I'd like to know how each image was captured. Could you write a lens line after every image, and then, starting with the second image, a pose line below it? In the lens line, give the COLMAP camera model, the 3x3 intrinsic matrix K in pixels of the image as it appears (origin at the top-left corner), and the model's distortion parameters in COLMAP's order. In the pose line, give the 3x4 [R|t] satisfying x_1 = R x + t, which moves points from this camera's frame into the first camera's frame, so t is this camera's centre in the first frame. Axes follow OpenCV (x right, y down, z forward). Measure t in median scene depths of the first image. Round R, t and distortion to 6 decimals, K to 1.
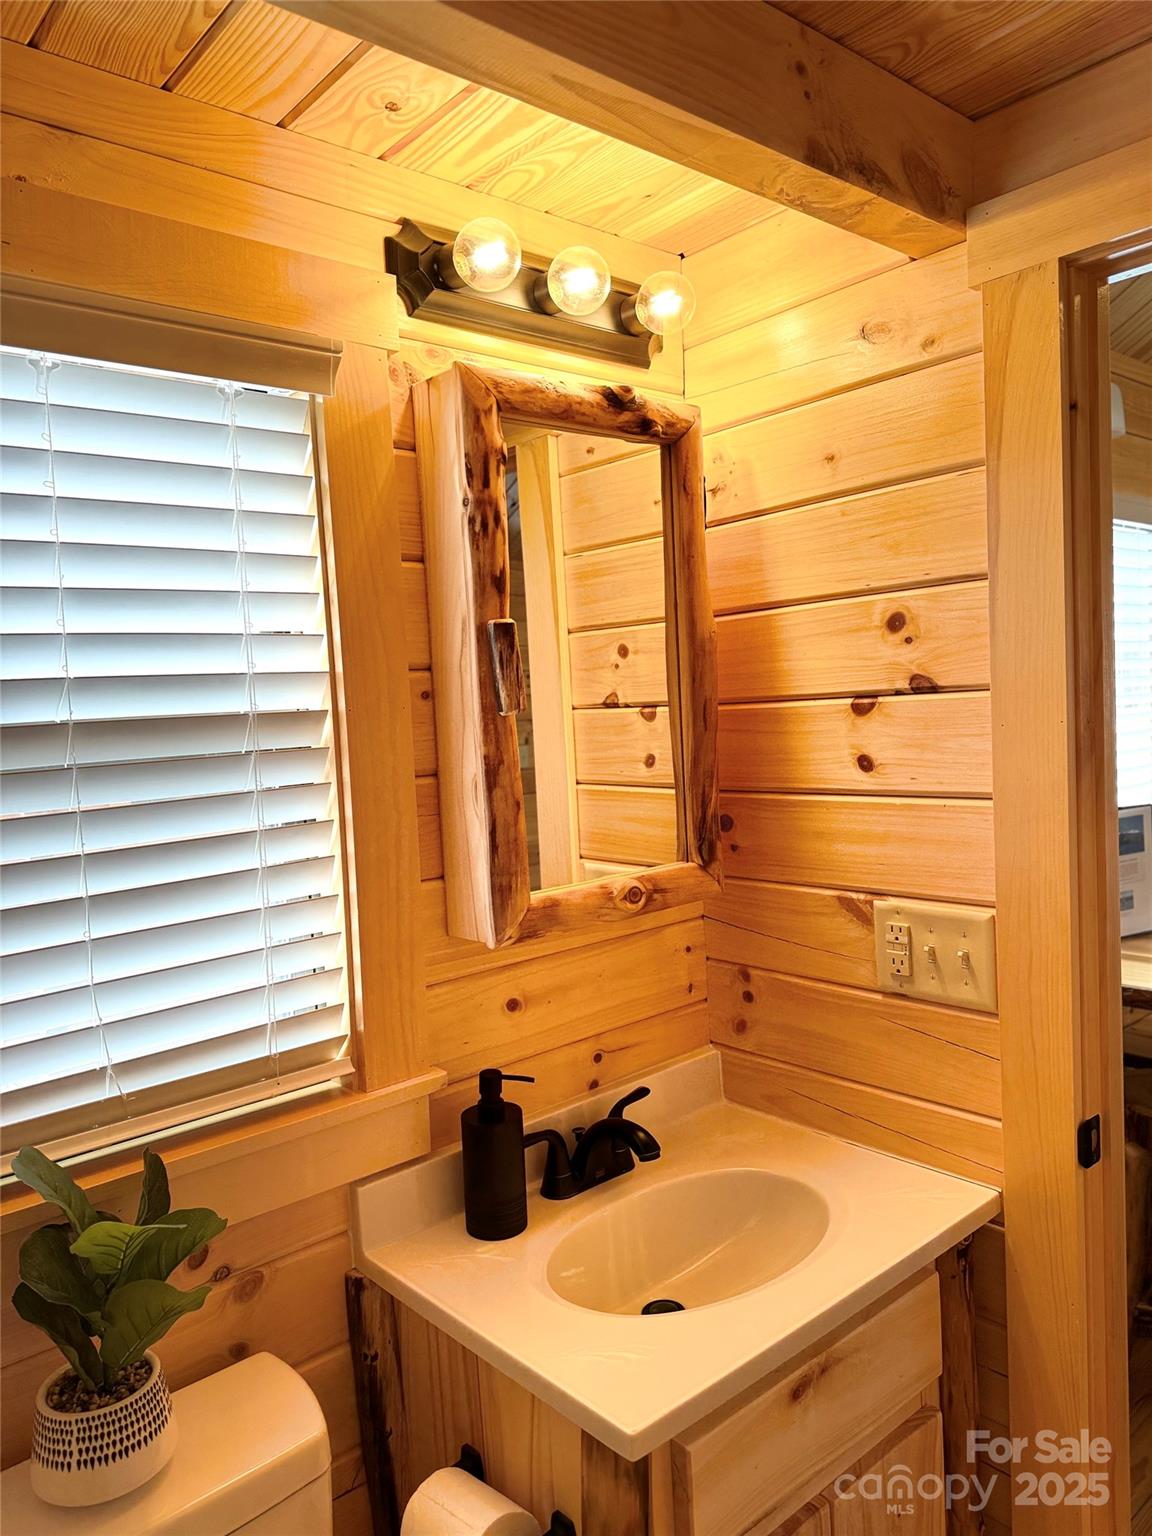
lens RADIAL K [[1093.2, 0, 576.0], [0, 1093.2, 768.0], [0, 0, 1]] dist [0.002080, 0.000664]
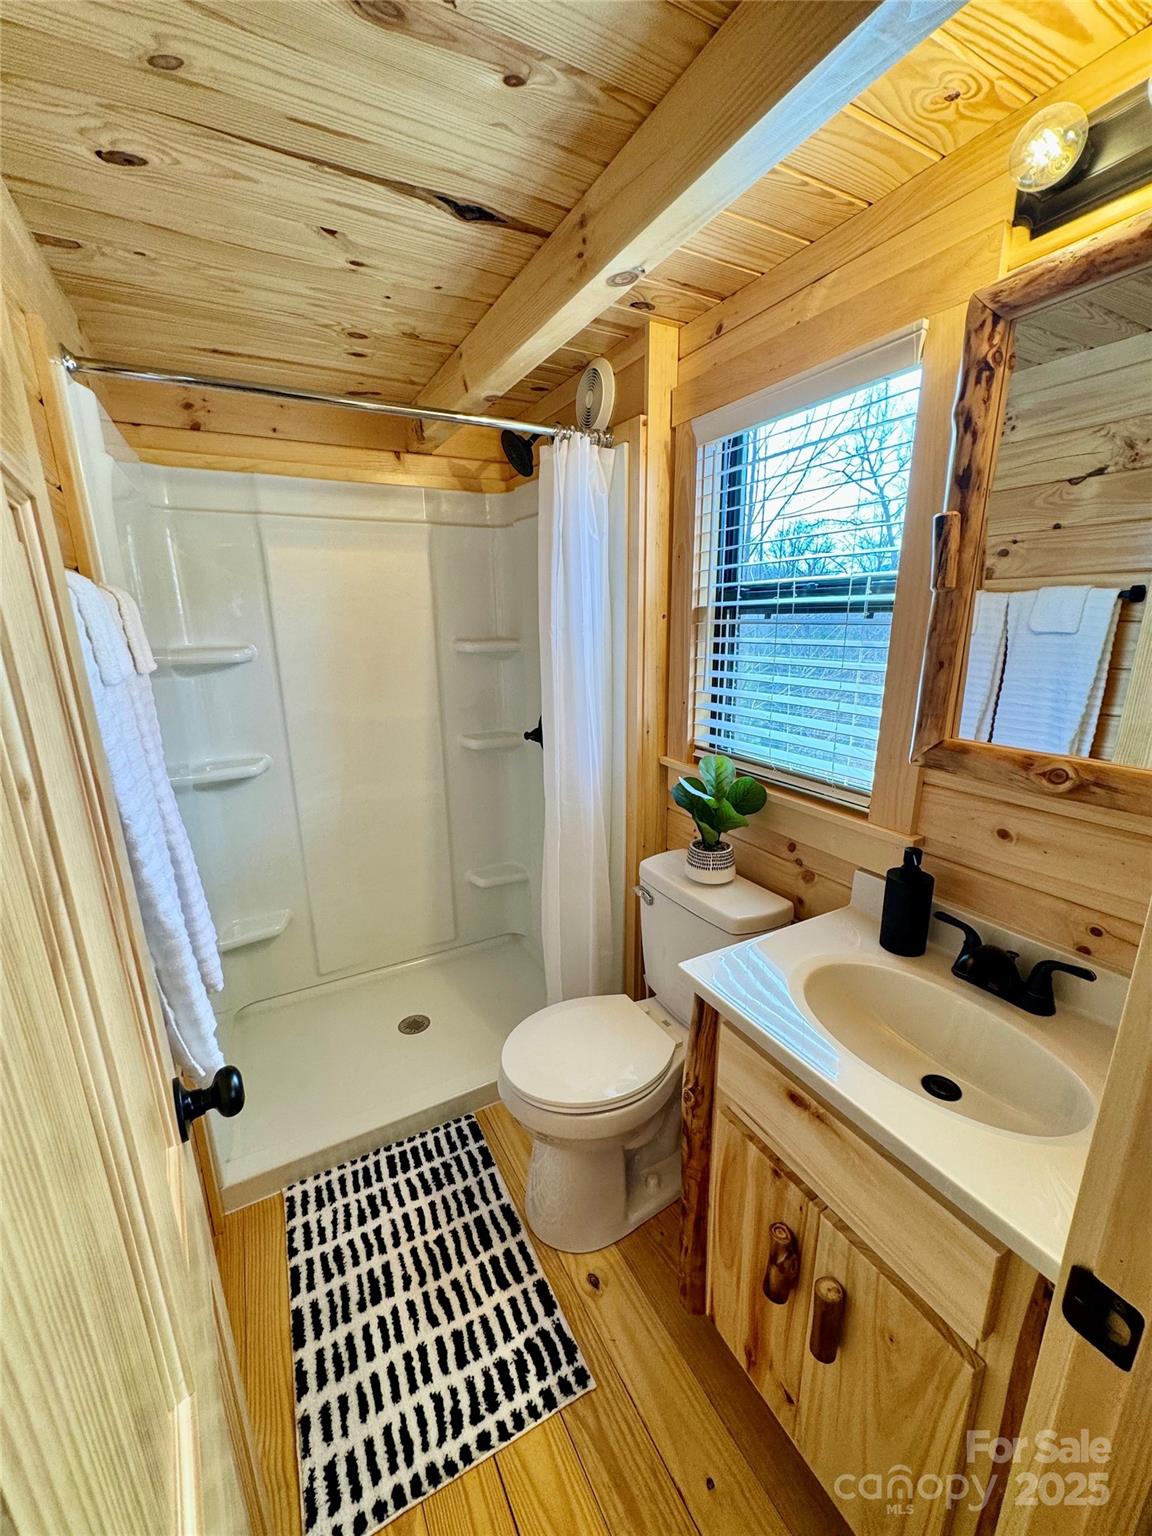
lens RADIAL K [[609.7, 0, 576.0], [0, 609.7, 768.0], [0, 0, 1]] dist [0.000135, 0.000013]
pose [[-0.213545, 0.291346, -0.932478, 0.683079], [-0.038301, 0.951265, 0.305987, -0.051444], [0.976182, 0.101057, -0.191979, 0.652550]]
